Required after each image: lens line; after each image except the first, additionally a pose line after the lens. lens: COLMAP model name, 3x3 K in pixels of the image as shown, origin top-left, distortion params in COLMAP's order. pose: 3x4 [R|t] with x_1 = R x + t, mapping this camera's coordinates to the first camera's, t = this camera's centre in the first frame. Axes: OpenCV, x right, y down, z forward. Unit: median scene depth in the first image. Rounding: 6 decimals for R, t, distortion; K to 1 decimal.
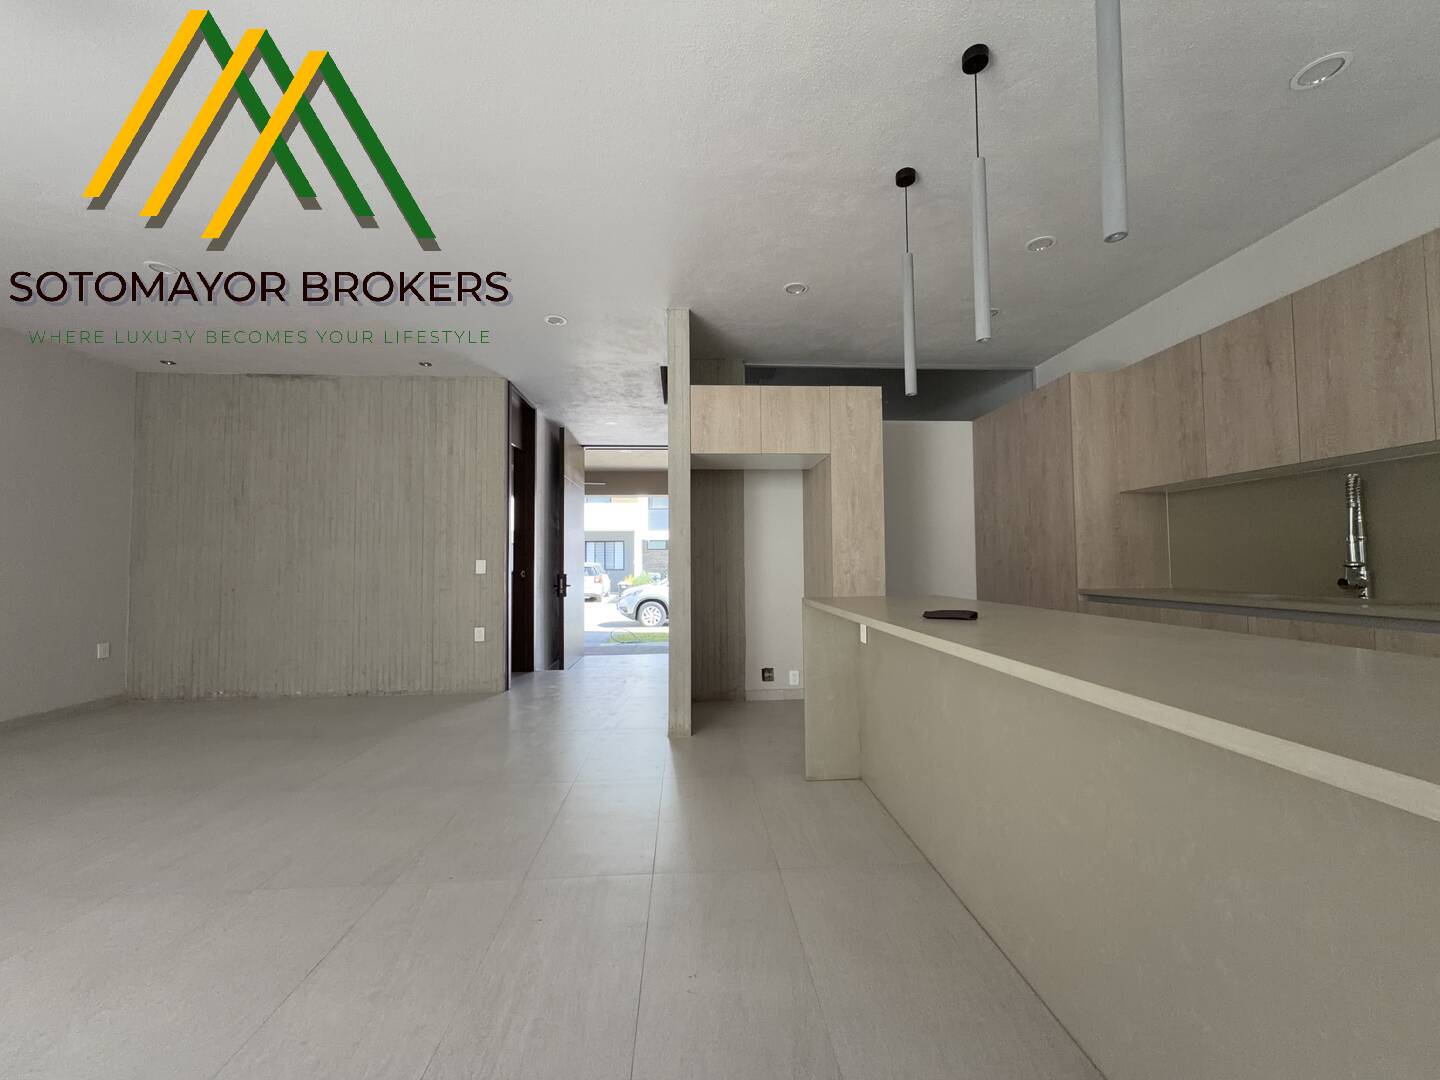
lens RADIAL K [[573.3, 0, 720.0], [0, 573.3, 540.0], [0, 0, 1]] dist [-0.000862, -0.000253]
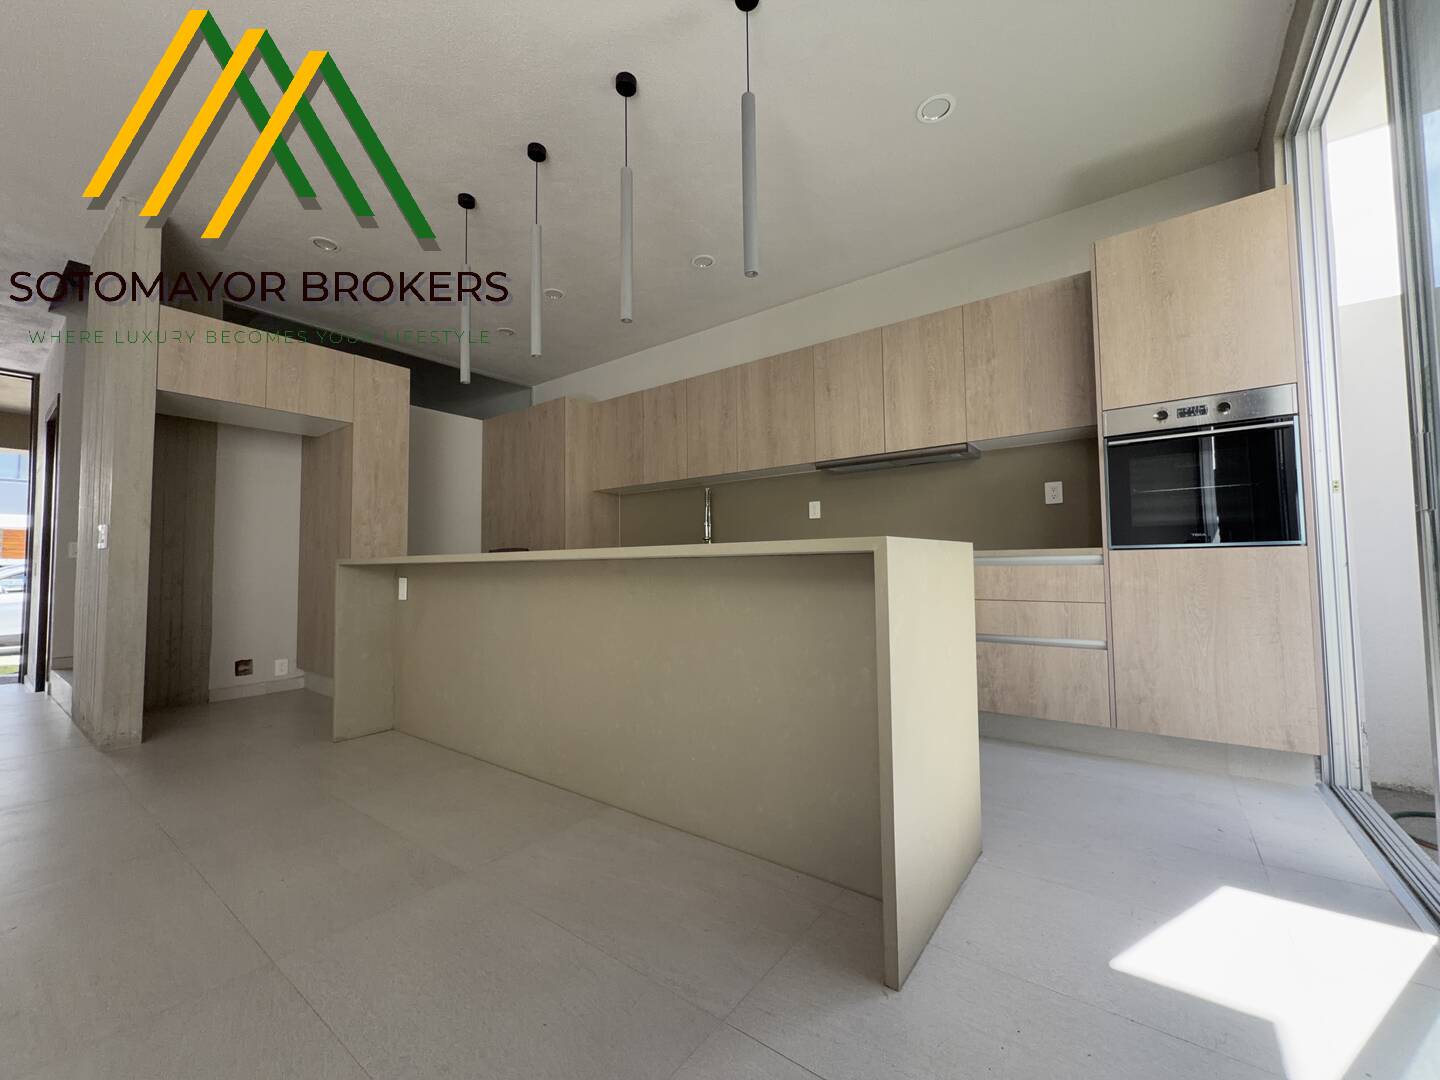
lens RADIAL K [[574.4, 0, 720.0], [0, 574.4, 540.0], [0, 0, 1]] dist [-0.001866, -0.000106]
pose [[0.644997, 0.037282, 0.763275, -0.143535], [-0.026286, 0.999301, -0.026598, 0.058760], [-0.763733, -0.002908, 0.645526, -0.115181]]
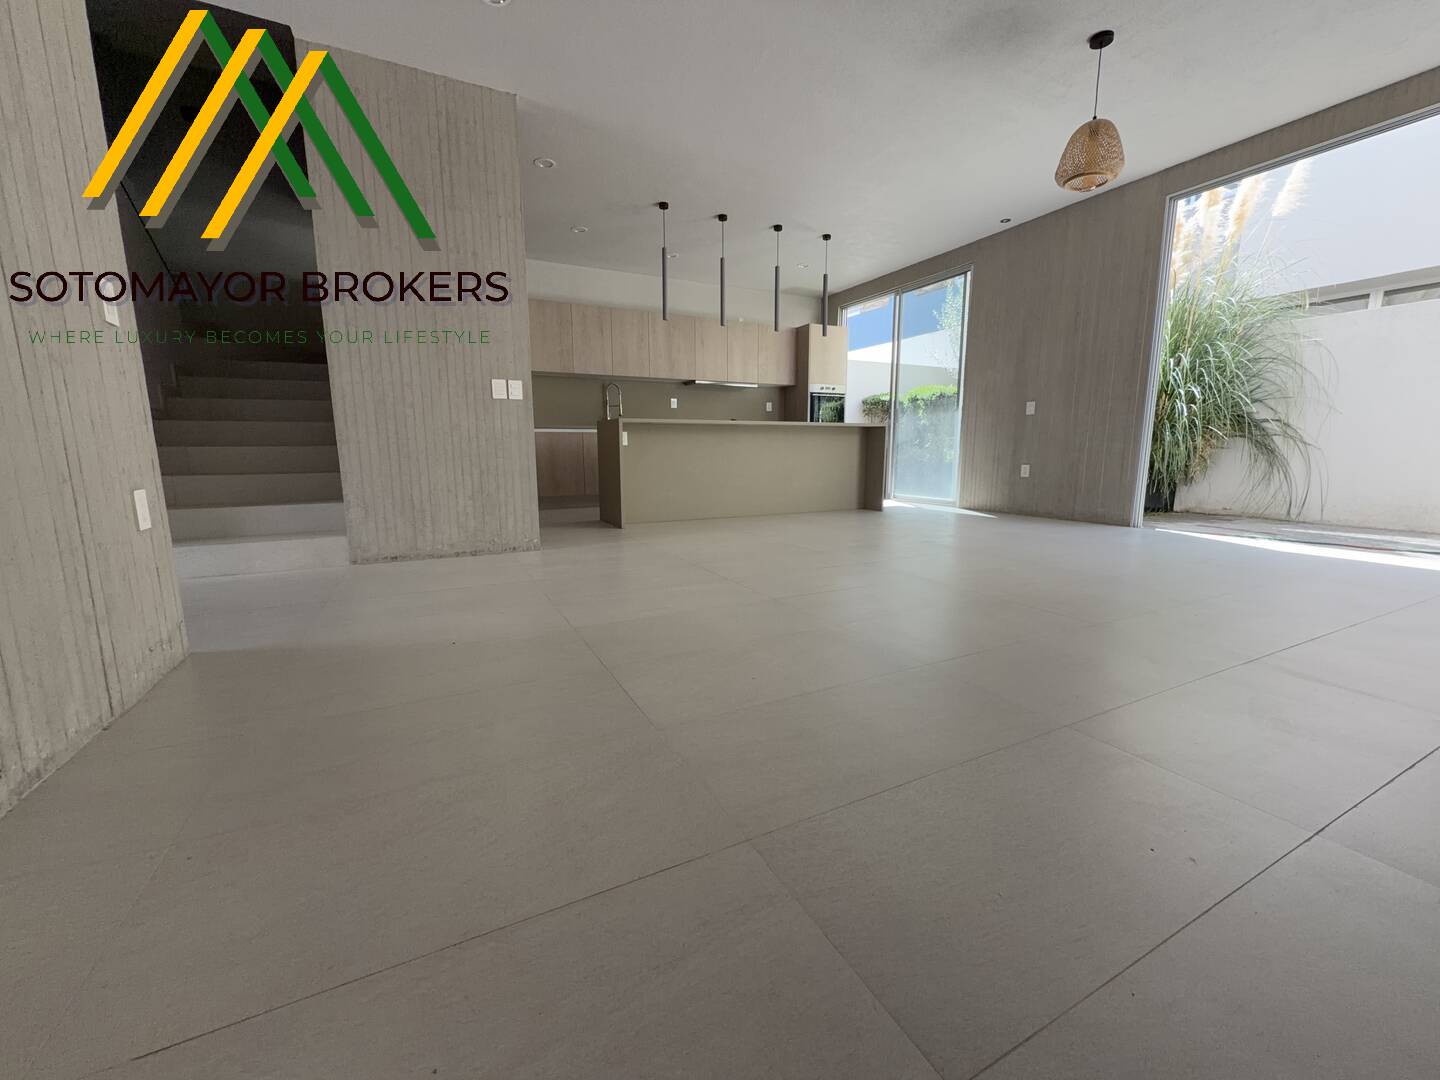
lens RADIAL K [[573.3, 0, 720.0], [0, 573.3, 540.0], [0, 0, 1]] dist [-0.000862, -0.000253]
pose [[-0.397004, -0.136670, 0.907584, -1.124136], [-0.031130, 0.990287, 0.135507, 0.162378], [-0.917289, 0.025544, -0.397403, 1.060786]]
